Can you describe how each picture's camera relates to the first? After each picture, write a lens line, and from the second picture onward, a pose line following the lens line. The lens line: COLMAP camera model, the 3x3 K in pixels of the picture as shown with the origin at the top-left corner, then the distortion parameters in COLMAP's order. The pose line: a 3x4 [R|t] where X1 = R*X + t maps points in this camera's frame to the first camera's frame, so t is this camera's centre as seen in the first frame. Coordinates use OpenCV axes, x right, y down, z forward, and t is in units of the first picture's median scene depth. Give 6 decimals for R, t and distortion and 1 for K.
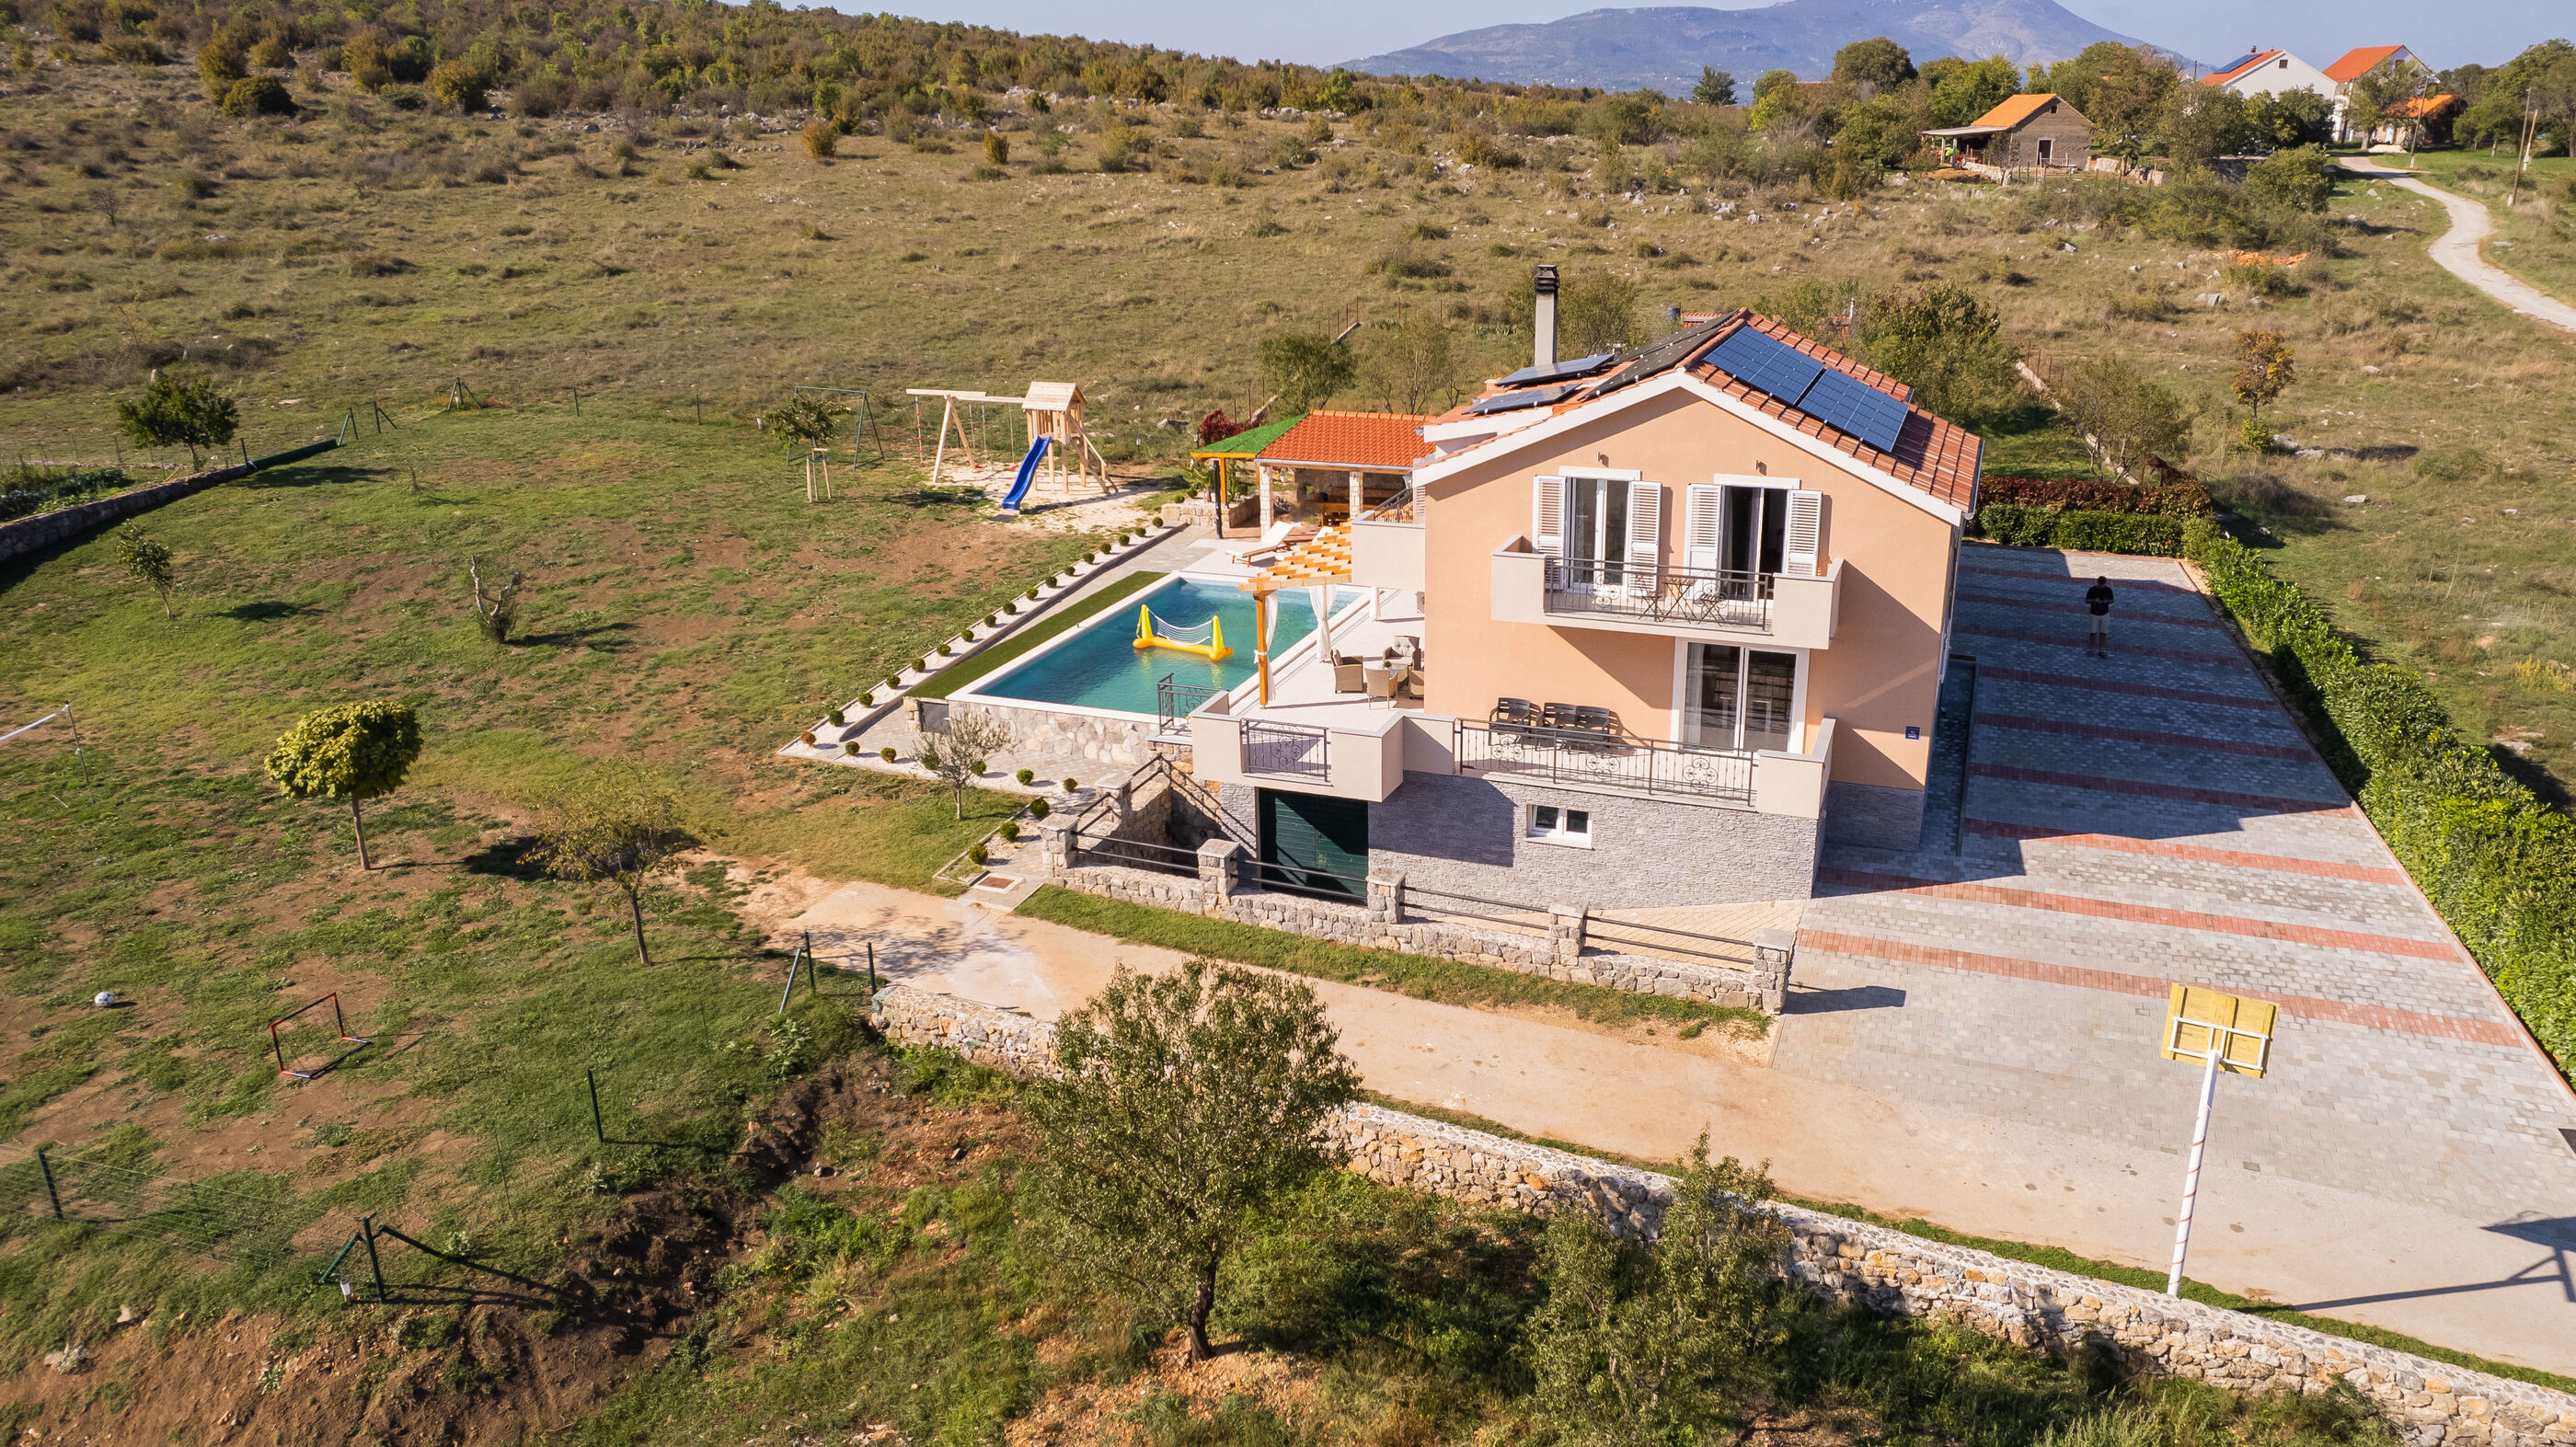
lens RADIAL K [[1762.0, 0, 1344.8], [0, 1762.0, 720.1], [0, 0, 1]] dist [-0.056060, -0.000146]
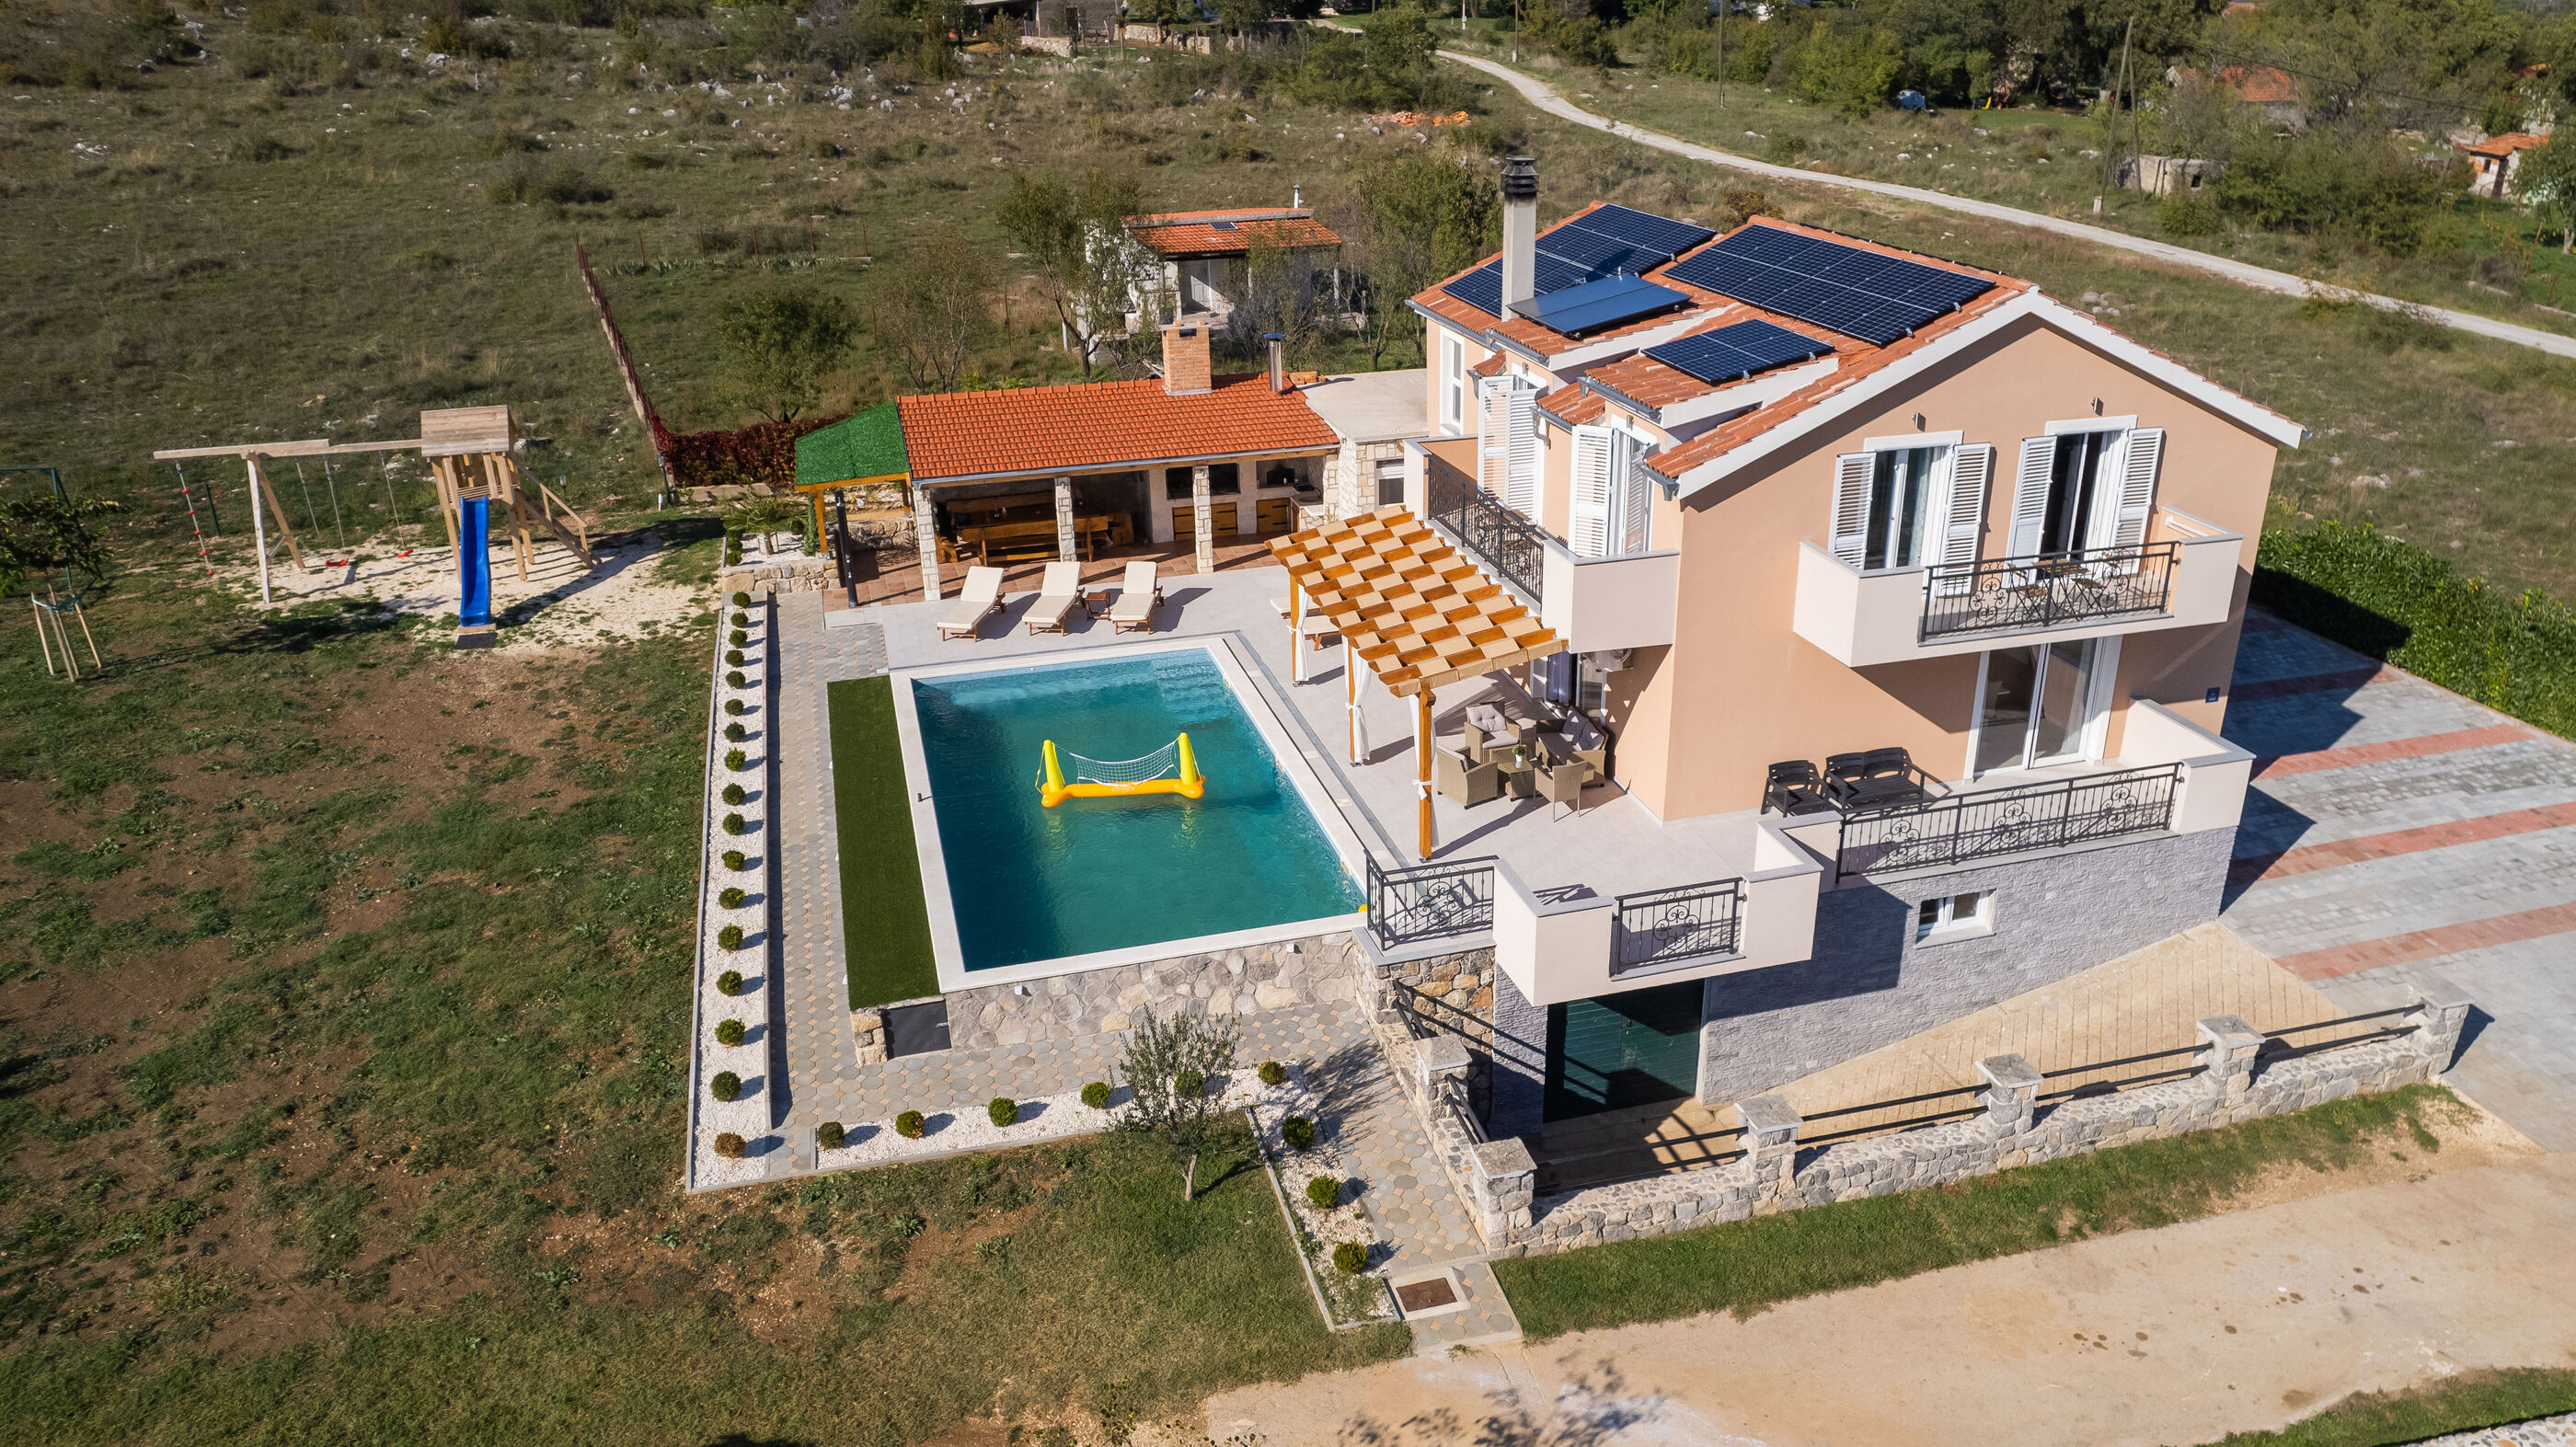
lens RADIAL K [[1774.4, 0, 1373.7], [0, 1774.4, 806.8], [0, 0, 1]] dist [-0.064358, 0.051355]
pose [[0.798716, -0.252863, 0.545998, -0.461330], [0.196661, 0.967282, 0.160282, -0.150452], [-0.568663, -0.020643, 0.822311, 0.504813]]
